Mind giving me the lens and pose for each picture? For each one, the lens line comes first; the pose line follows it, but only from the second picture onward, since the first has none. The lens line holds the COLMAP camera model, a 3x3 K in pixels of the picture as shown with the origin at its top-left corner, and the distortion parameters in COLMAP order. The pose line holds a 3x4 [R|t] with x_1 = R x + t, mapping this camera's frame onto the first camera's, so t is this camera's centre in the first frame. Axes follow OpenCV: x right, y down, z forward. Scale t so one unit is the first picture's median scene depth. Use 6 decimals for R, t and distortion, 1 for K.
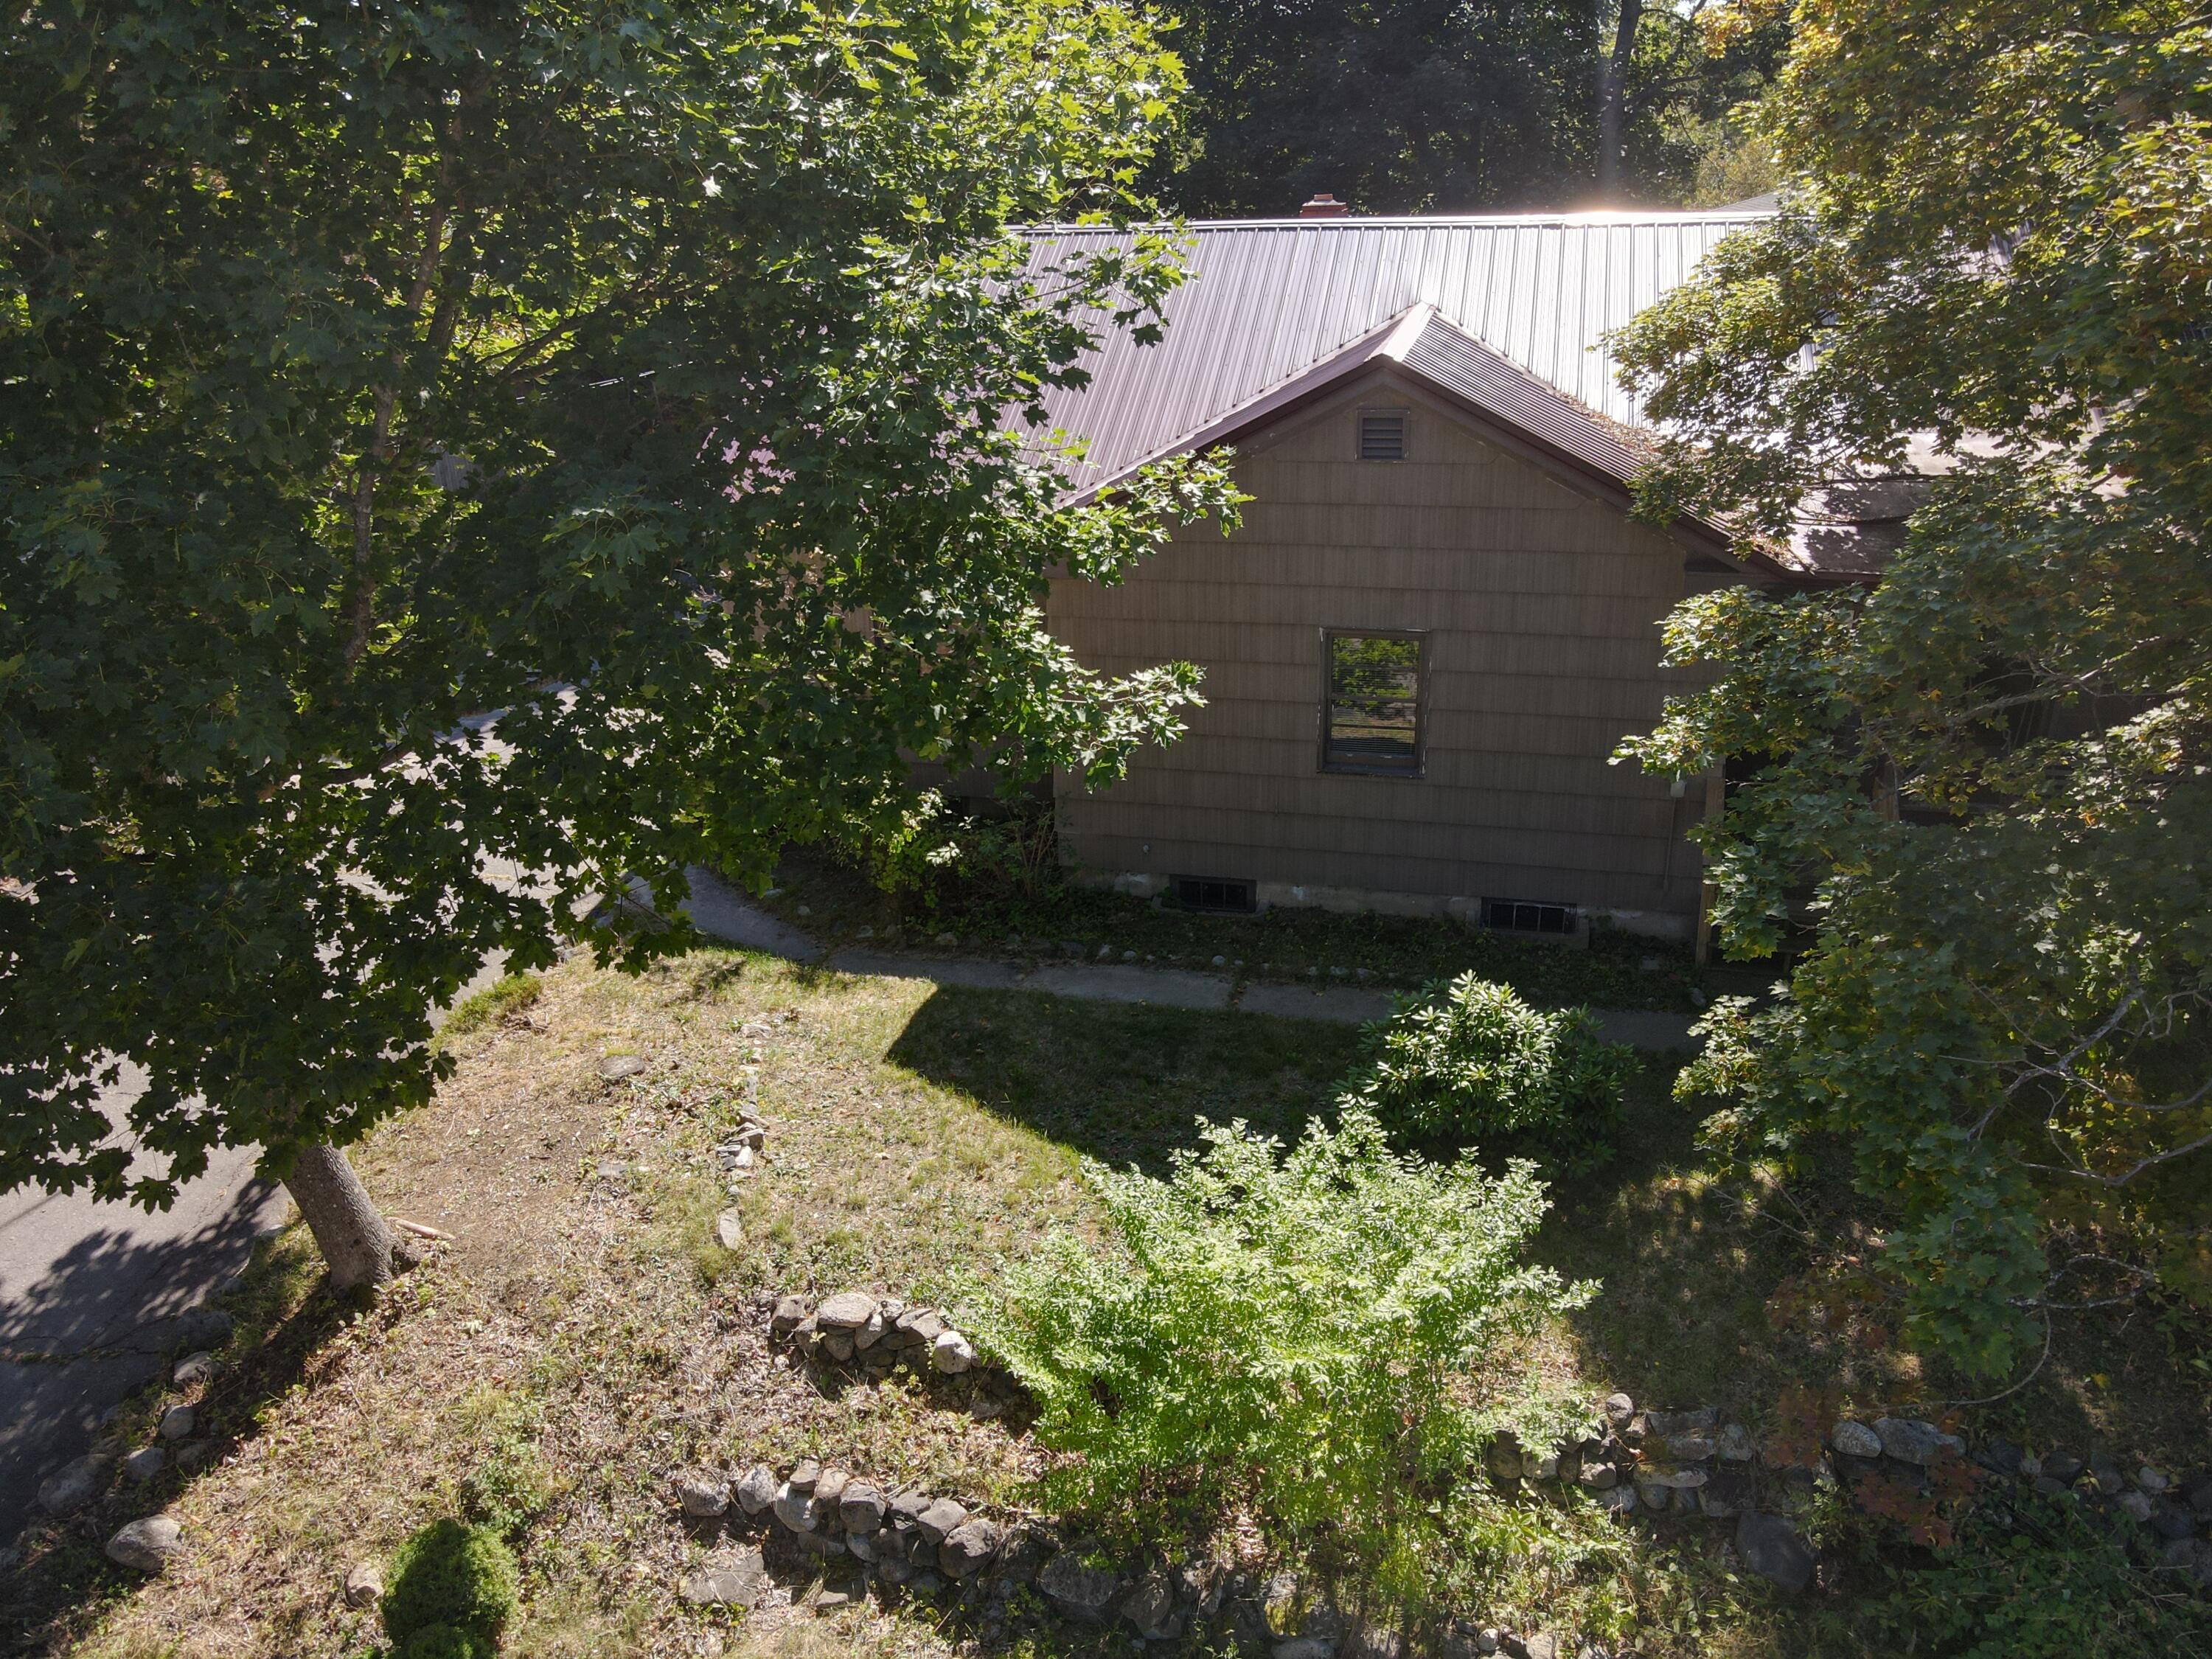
lens RADIAL K [[1604.9, 0, 1115.0], [0, 1604.9, 828.3], [0, 0, 1]] dist [-0.005779, 0.027495]
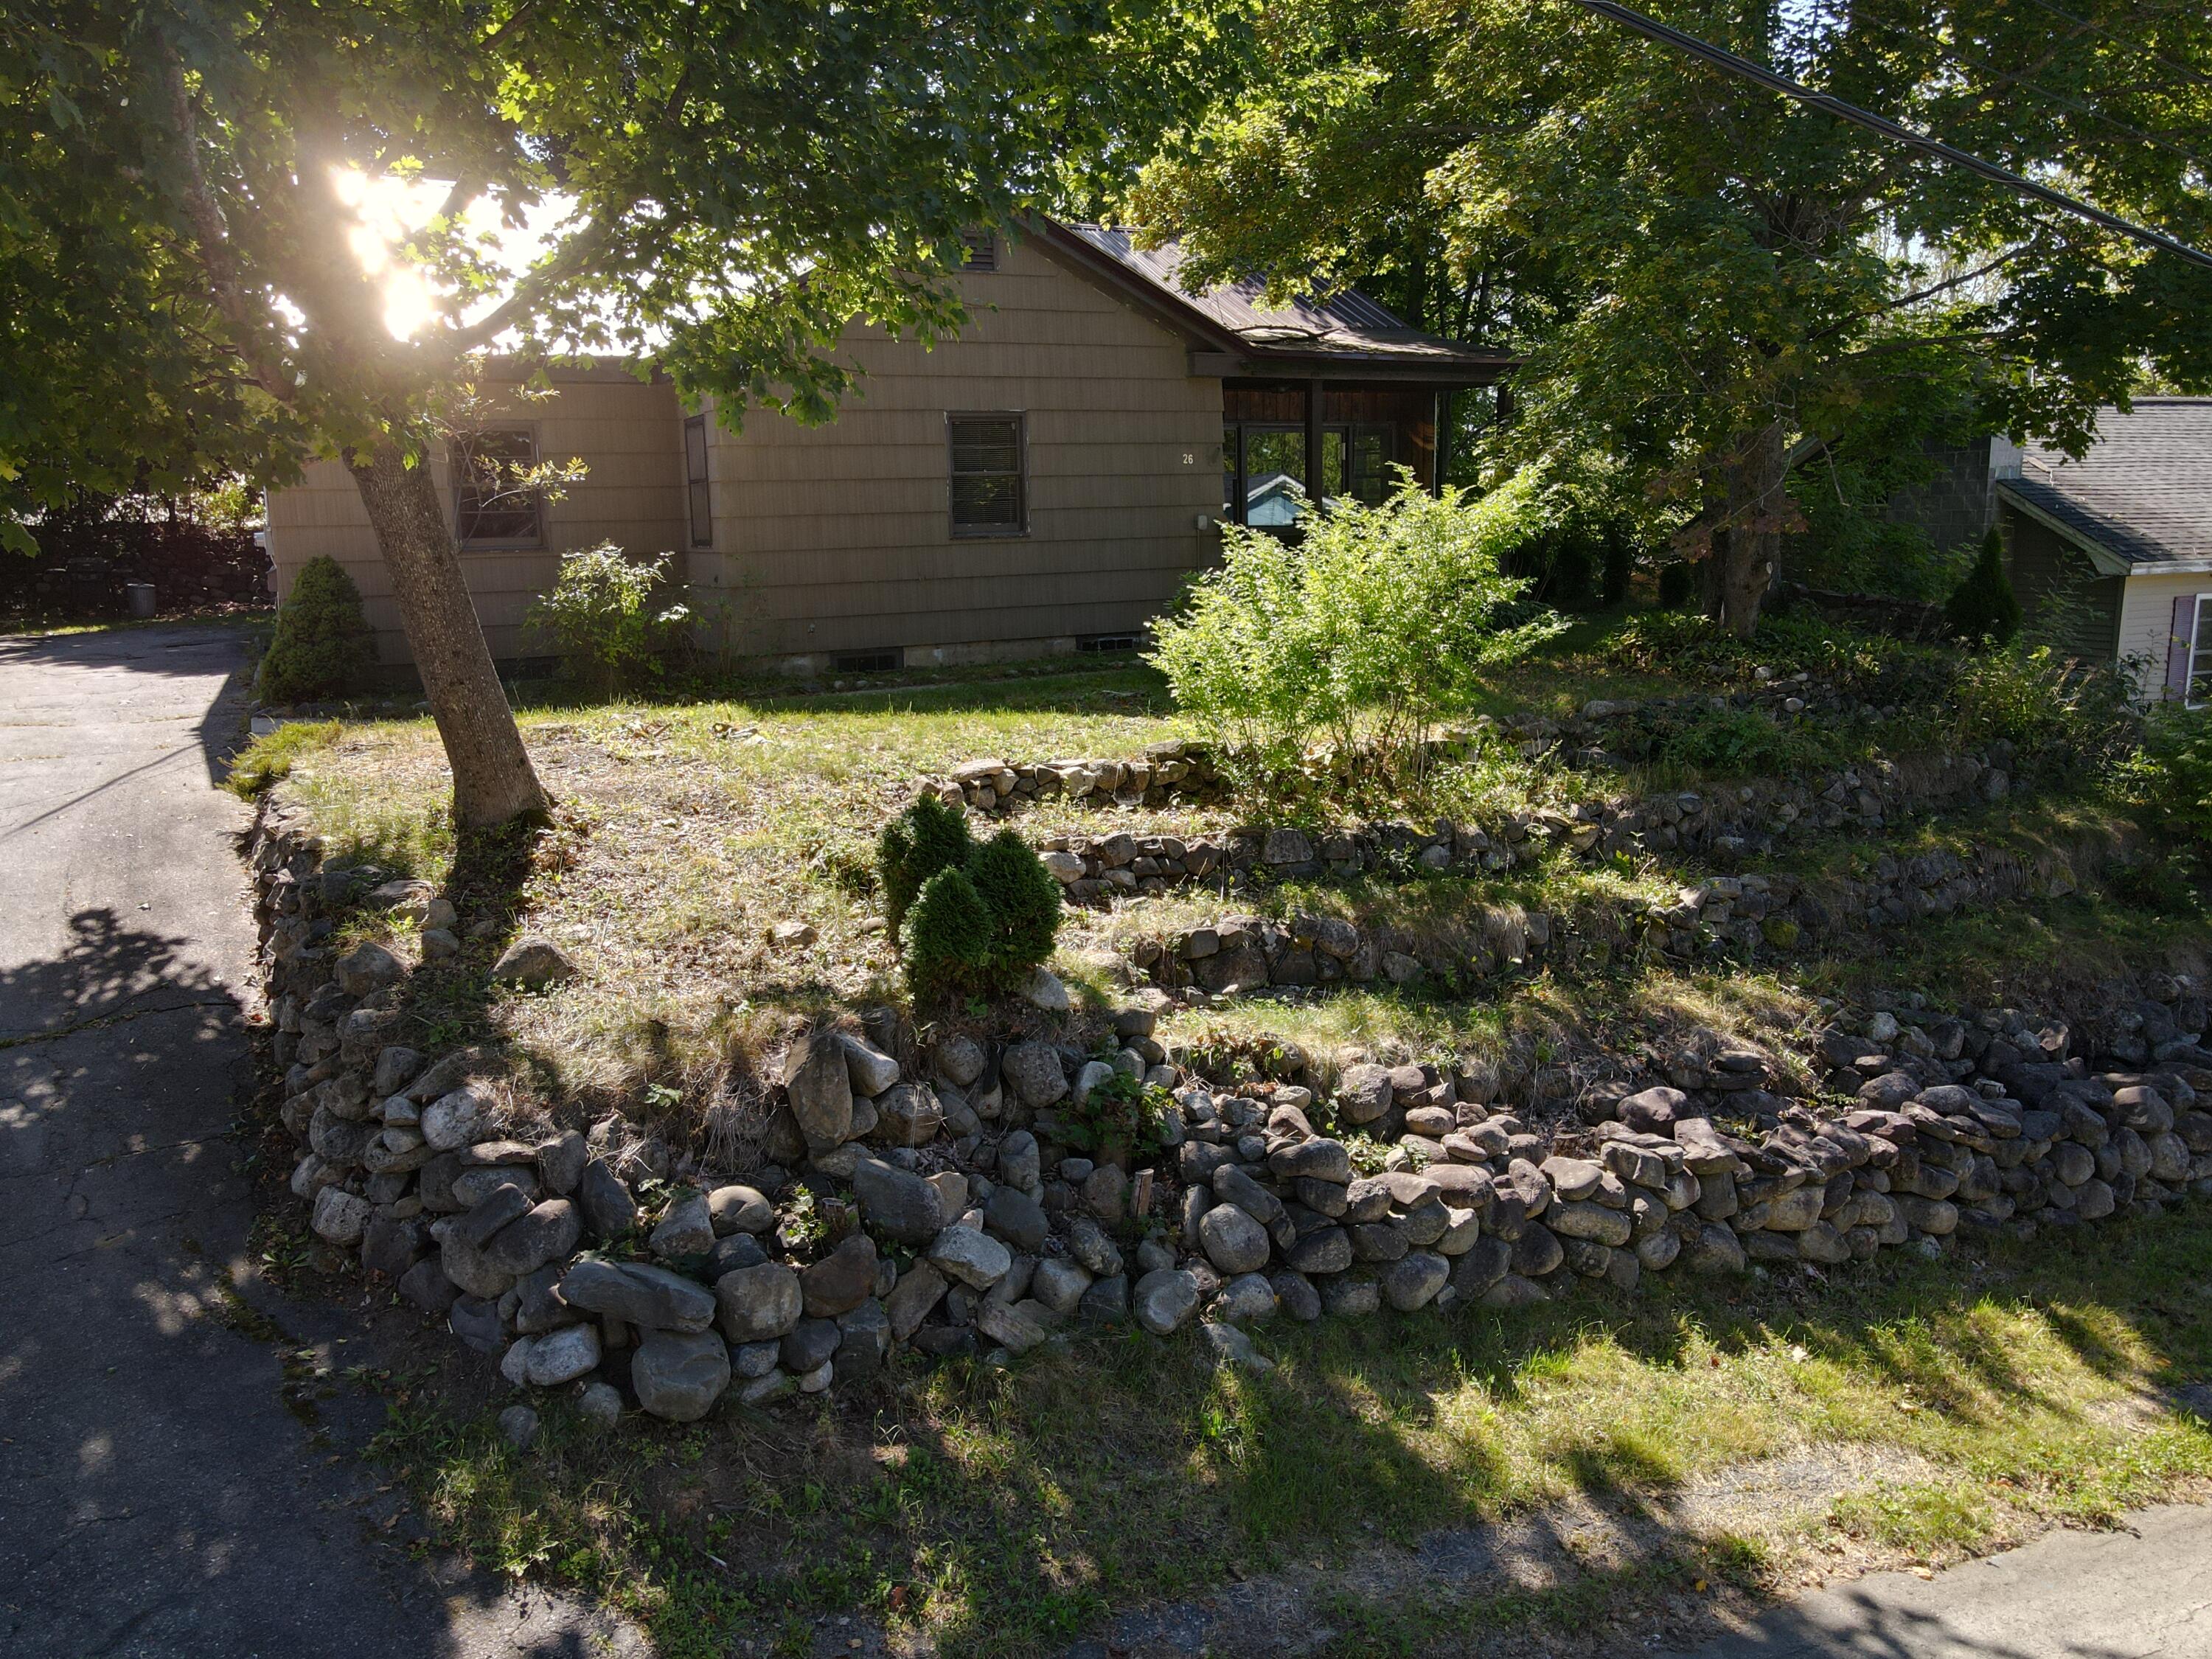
lens RADIAL K [[1587.0, 0, 1106.0], [0, 1587.0, 829.5], [0, 0, 1]] dist [-0.032313, 0.089587]
pose [[0.776330, -0.124327, 0.617943, -0.547732], [0.242680, 0.963737, -0.110984, 0.337057], [-0.581736, 0.236123, 0.778350, 0.065111]]
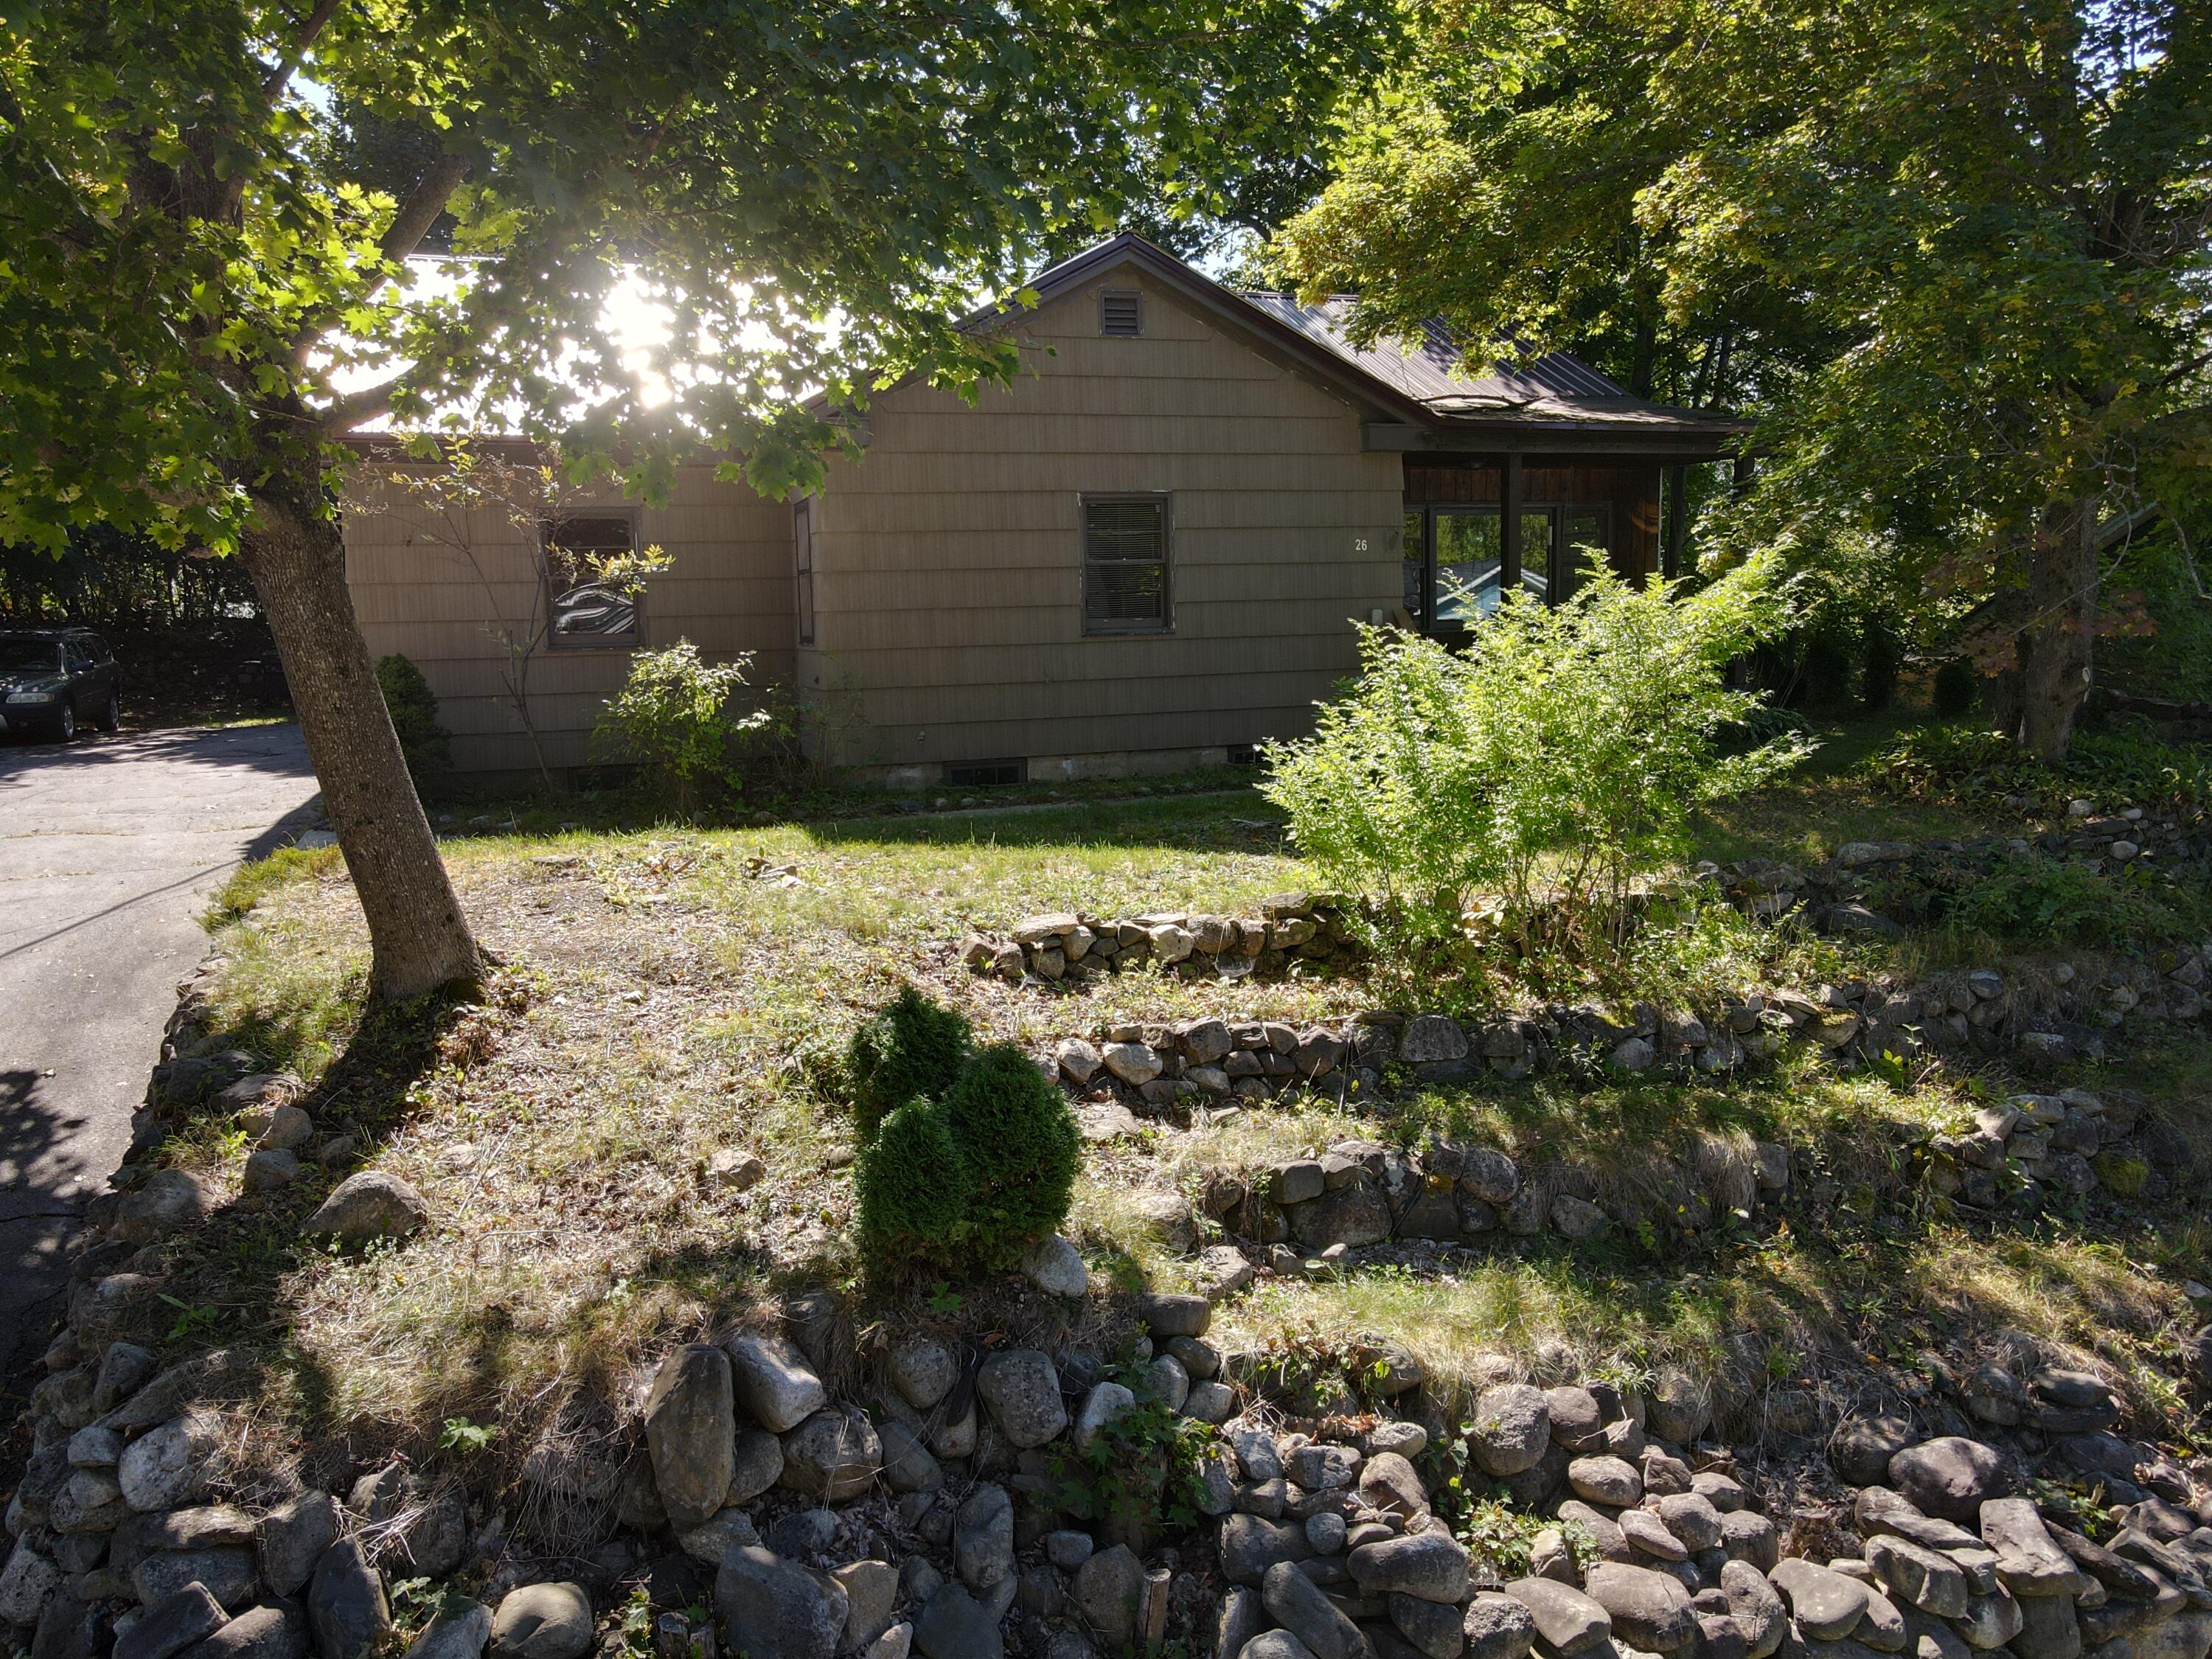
lens RADIAL K [[1604.9, 0, 1115.0], [0, 1604.9, 828.3], [0, 0, 1]] dist [-0.005779, 0.027495]
pose [[0.853505, -0.074525, 0.515728, -0.413041], [0.201717, 0.959809, -0.195136, 0.299119], [-0.480457, 0.270580, 0.834234, 0.148081]]
